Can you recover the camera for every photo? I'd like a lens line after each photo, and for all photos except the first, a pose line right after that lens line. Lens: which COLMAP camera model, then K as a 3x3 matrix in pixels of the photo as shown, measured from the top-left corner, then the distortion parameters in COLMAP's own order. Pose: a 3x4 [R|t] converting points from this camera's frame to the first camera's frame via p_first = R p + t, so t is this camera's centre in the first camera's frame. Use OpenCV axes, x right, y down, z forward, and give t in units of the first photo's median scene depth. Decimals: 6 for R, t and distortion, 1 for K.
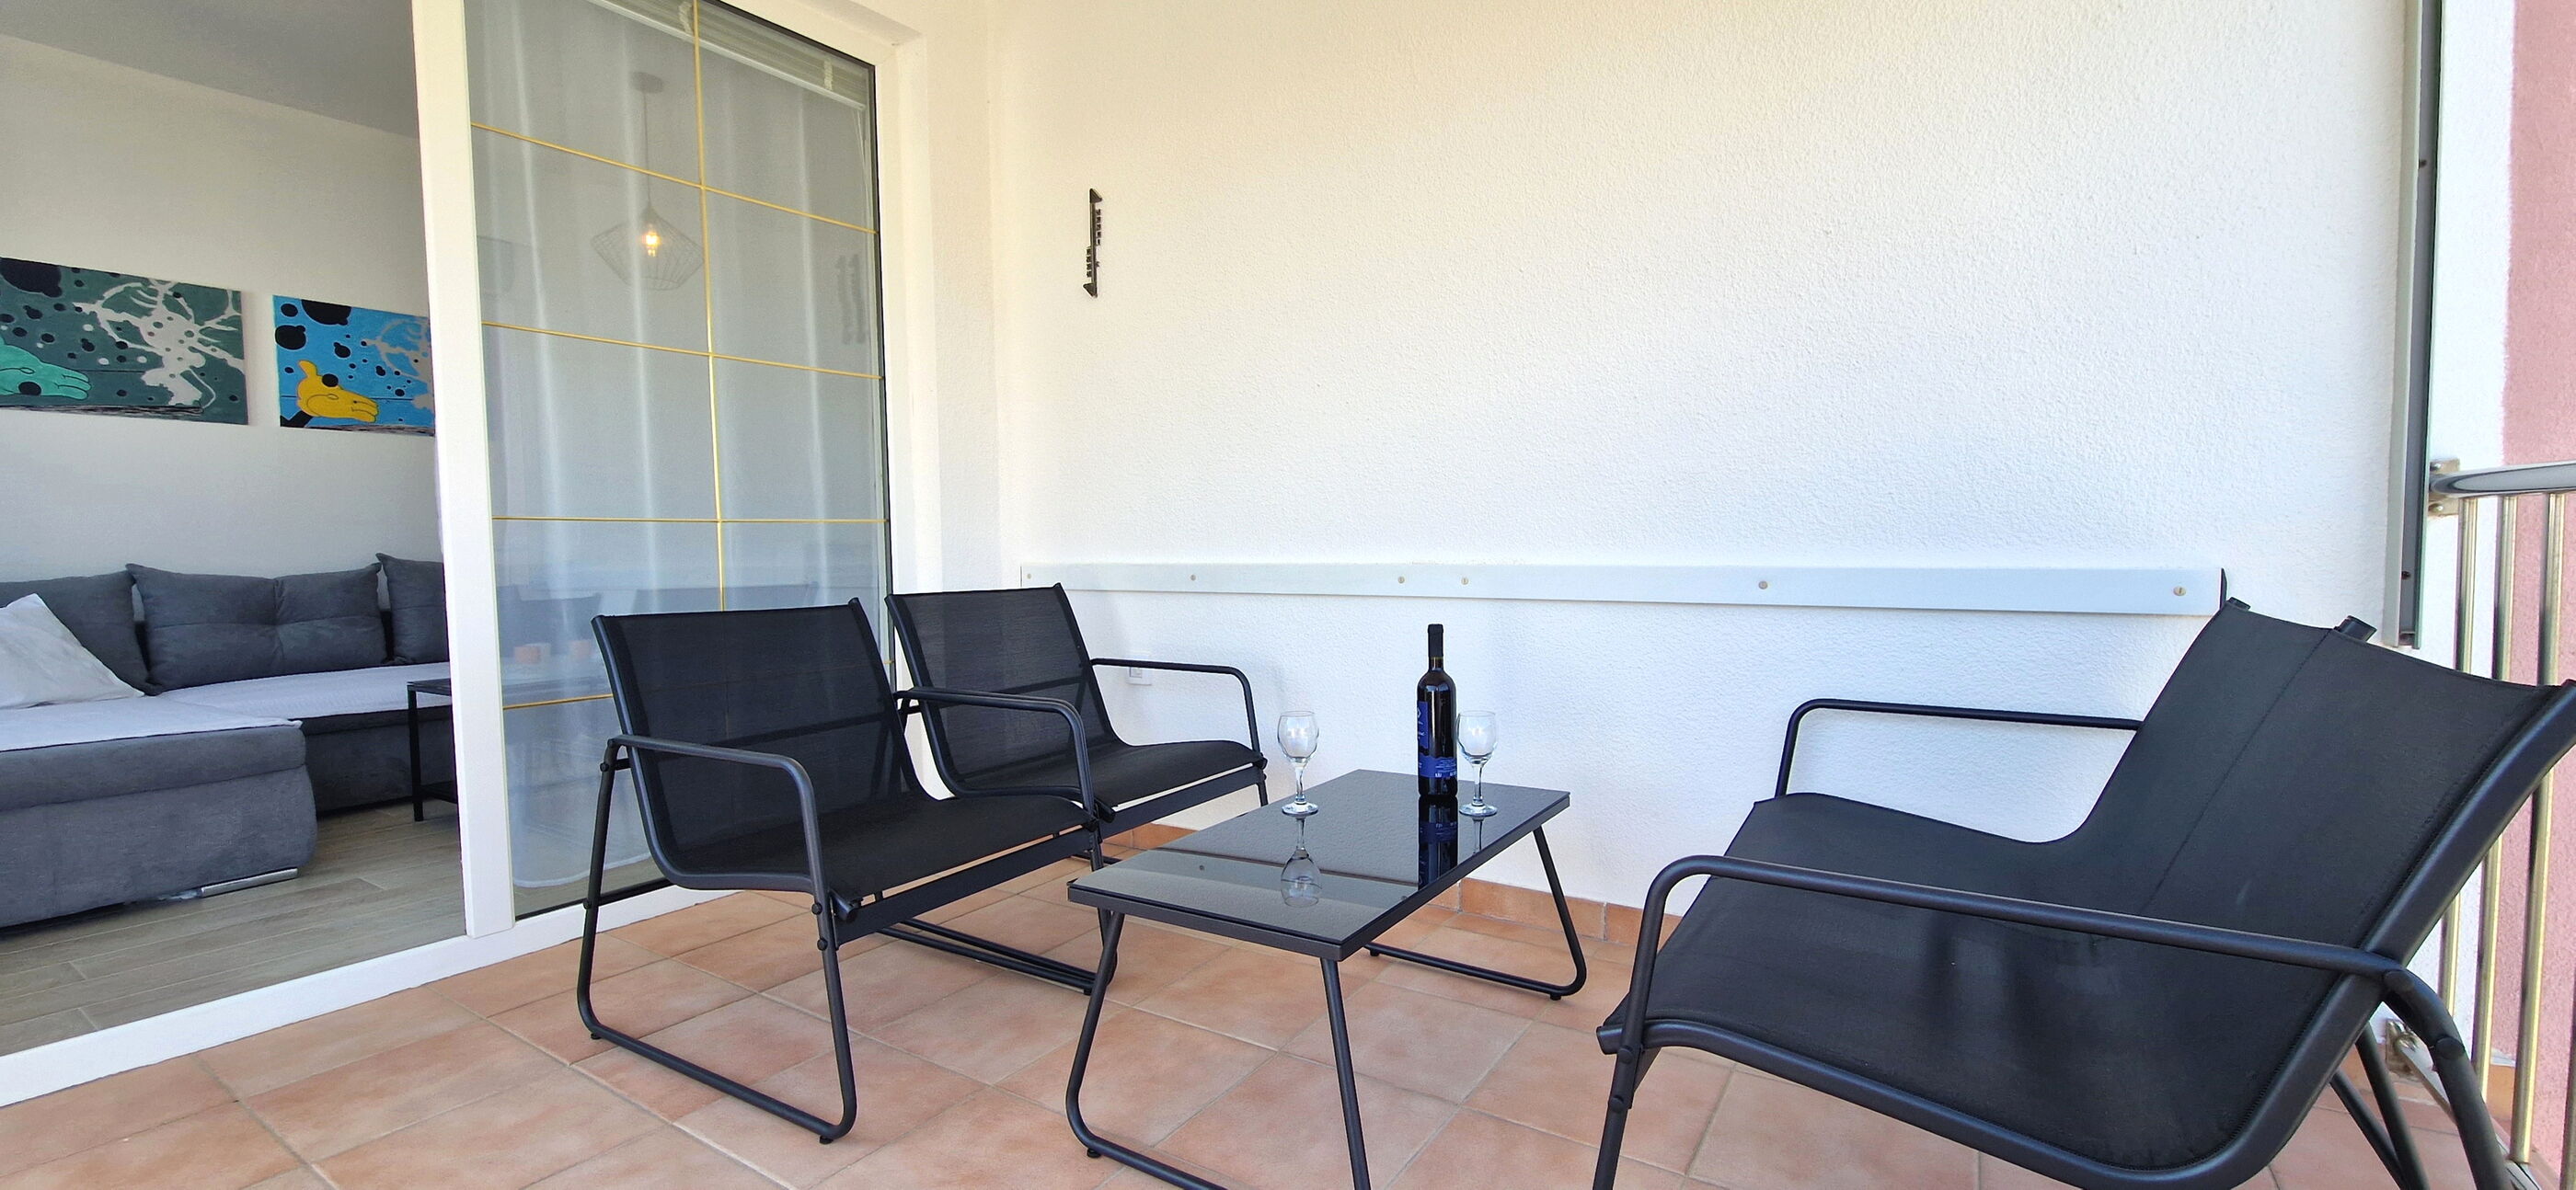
lens RADIAL K [[1053.8, 0, 1280.2], [0, 1053.8, 587.1], [0, 0, 1]] dist [-0.012065, -0.000693]
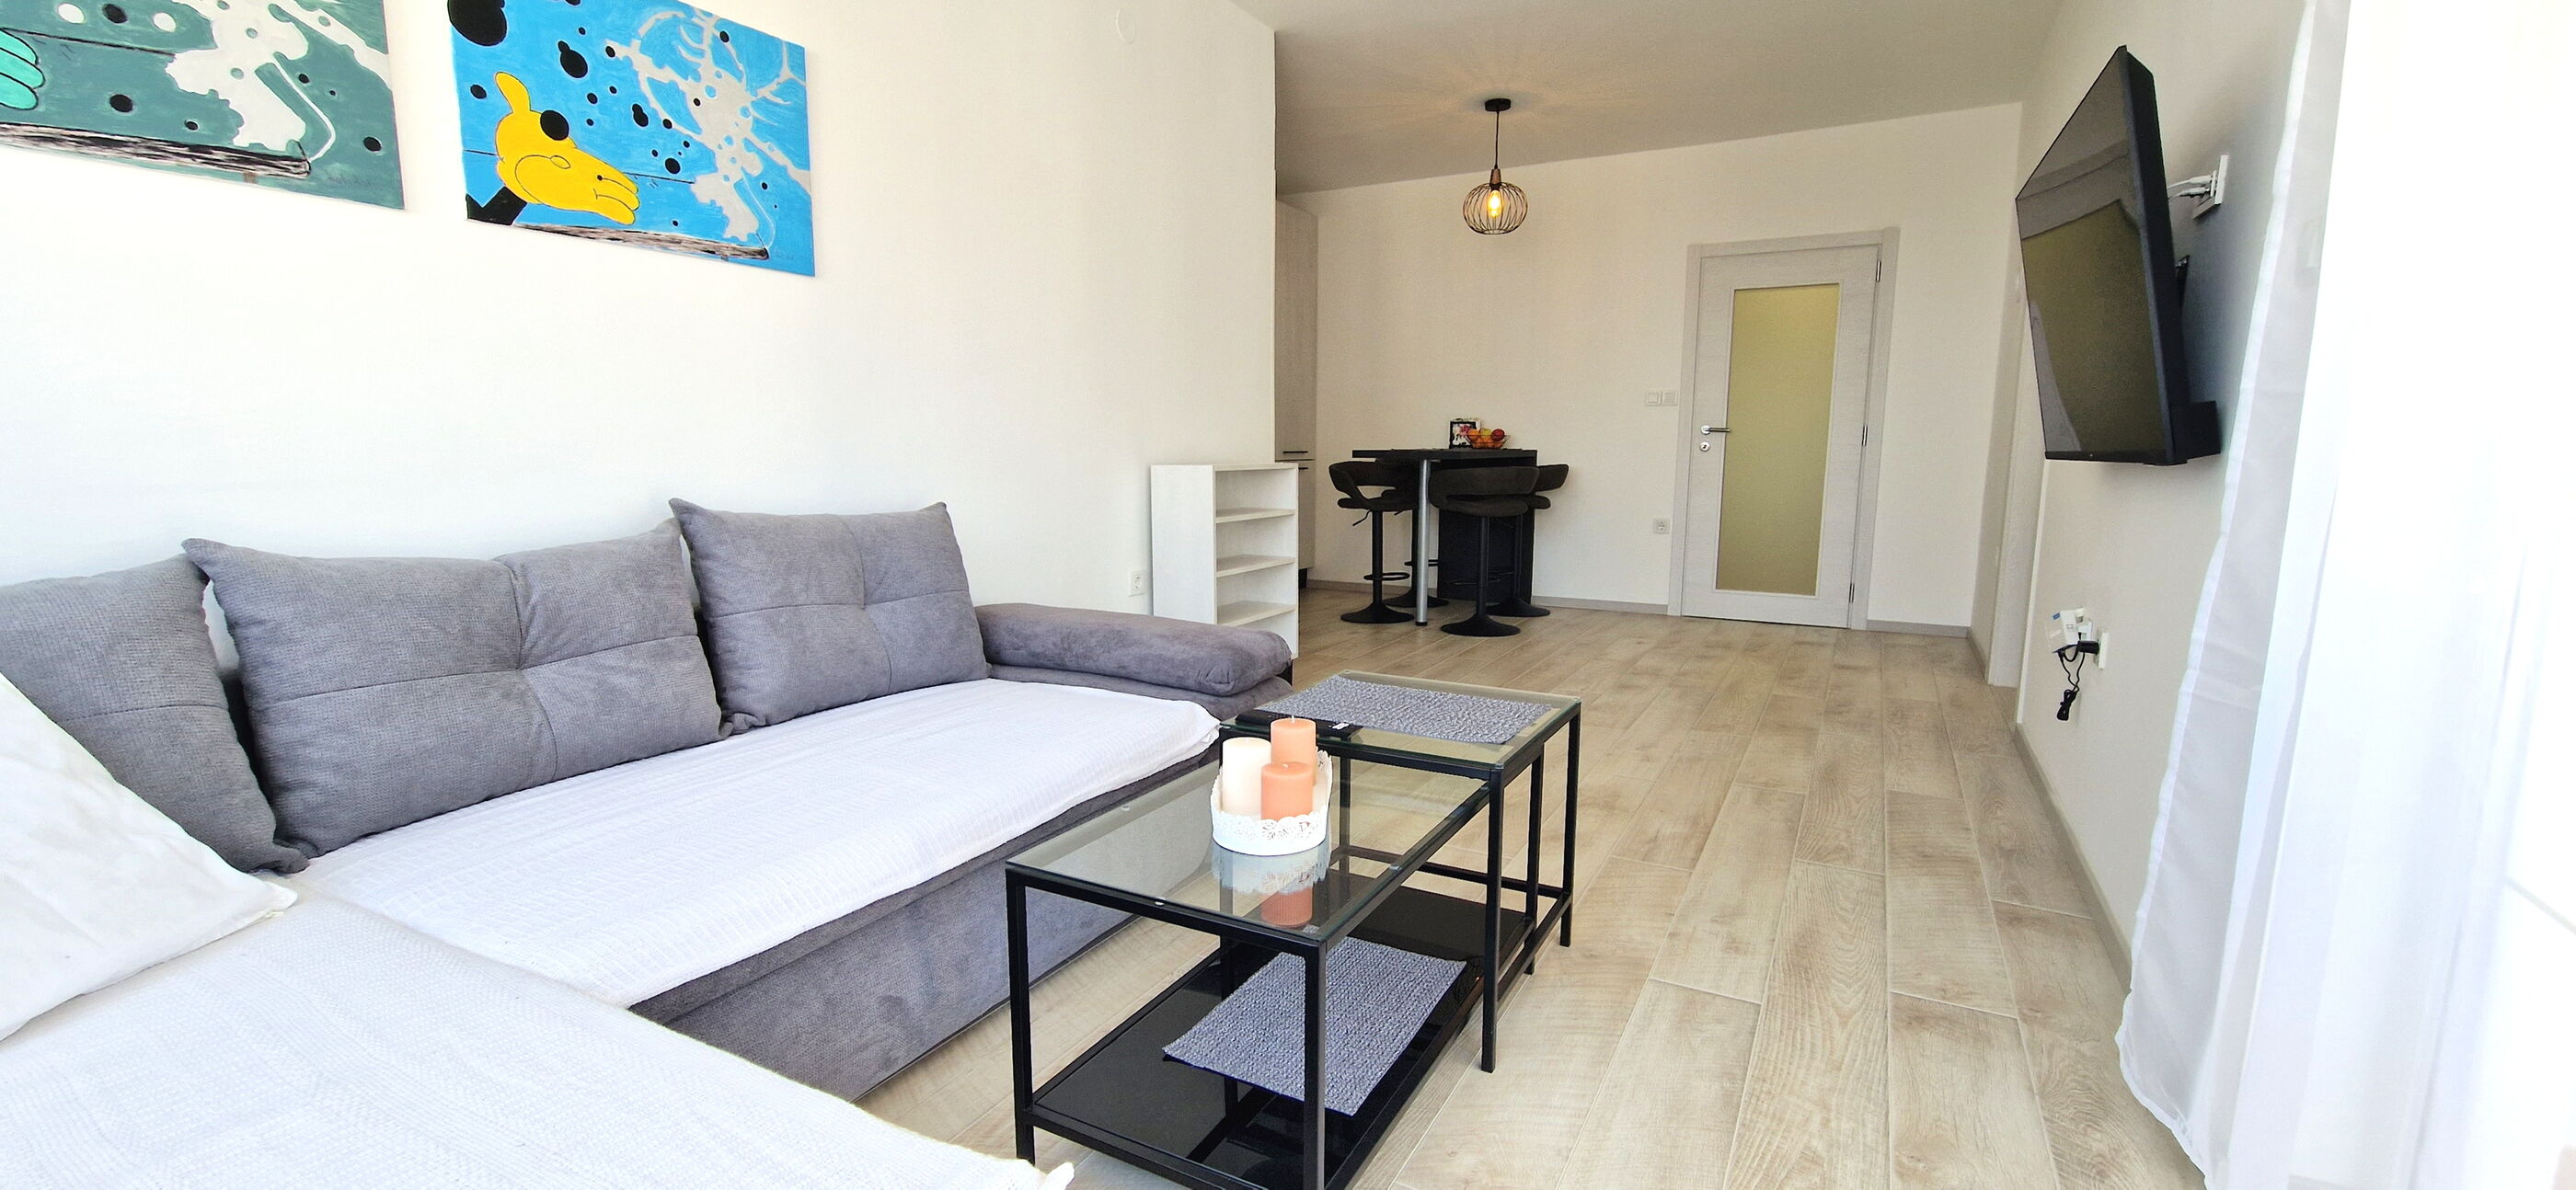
lens RADIAL K [[1053.8, 0, 1271.6], [0, 1053.8, 599.0], [0, 0, 1]] dist [-0.012065, -0.000693]
pose [[0.997470, 0.016300, 0.069192, -0.670430], [-0.023609, 0.994067, 0.106175, -0.048333], [-0.067051, -0.107539, 0.991937, 0.531652]]
